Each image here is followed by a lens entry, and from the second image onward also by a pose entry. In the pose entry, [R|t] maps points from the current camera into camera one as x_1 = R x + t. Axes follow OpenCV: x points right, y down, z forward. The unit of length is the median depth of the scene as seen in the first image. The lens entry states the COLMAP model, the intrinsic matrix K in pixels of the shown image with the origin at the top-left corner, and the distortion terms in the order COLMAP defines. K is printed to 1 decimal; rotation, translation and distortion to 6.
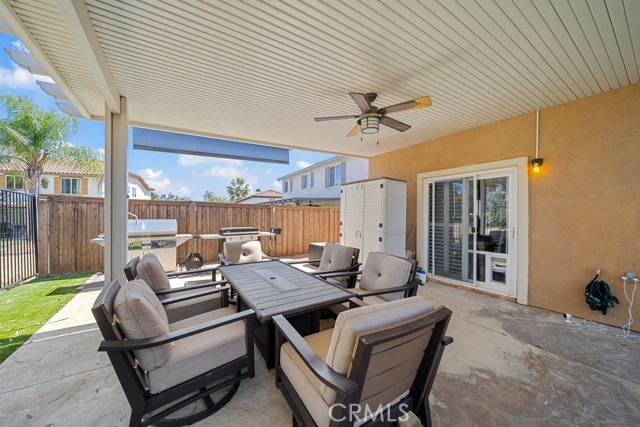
lens RADIAL K [[227.1, 0, 316.1], [0, 227.1, 215.3], [0, 0, 1]] dist [0.003268, -0.001282]
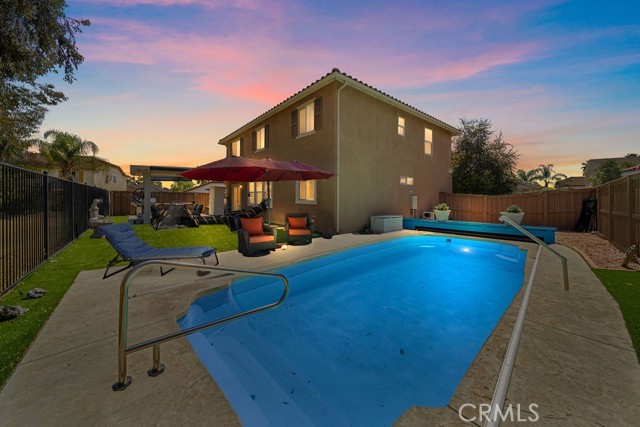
lens RADIAL K [[225.2, 0, 317.8], [0, 225.2, 194.7], [0, 0, 1]] dist [-0.002785, -0.000124]
pose [[0.994174, -0.001929, 0.107771, 0.904731], [0.002748, 0.999968, -0.007456, -0.000244], [-0.107753, 0.007709, 0.994148, -1.644819]]
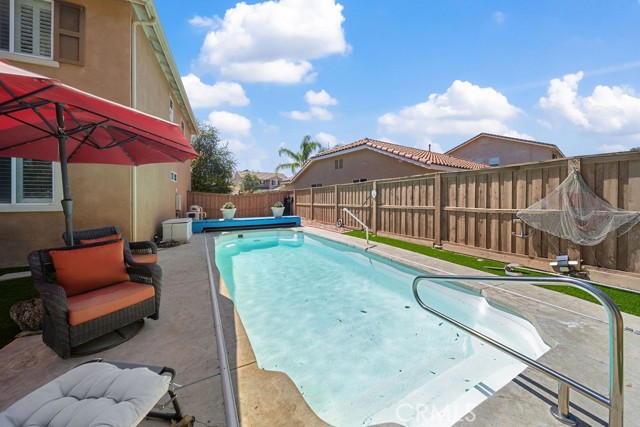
lens RADIAL K [[228.0, 0, 316.4], [0, 228.0, 198.8], [0, 0, 1]] dist [-0.002419, -0.000684]
pose [[0.189797, -0.015127, 0.981707, 0.551752], [0.001199, 0.999884, 0.015175, 0.001181], [-0.981823, -0.001703, 0.189793, -1.235537]]
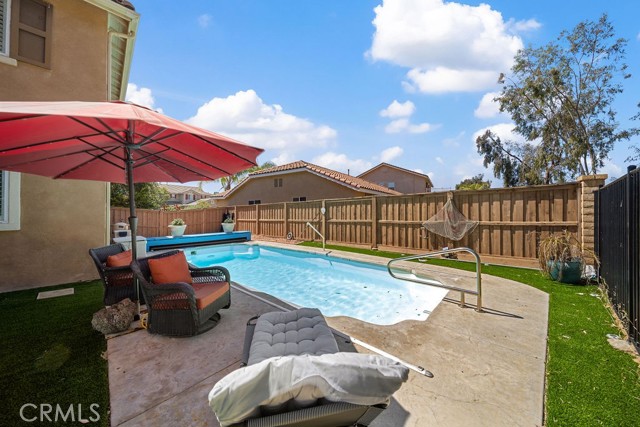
lens RADIAL K [[224.1, 0, 315.8], [0, 224.1, 210.5], [0, 0, 1]] dist [-0.001755, 0.000159]
pose [[-0.168278, 0.001911, 0.985738, 0.389435], [-0.000780, 0.999998, -0.002071, -0.003452], [-0.985739, -0.001117, -0.168276, -1.046334]]
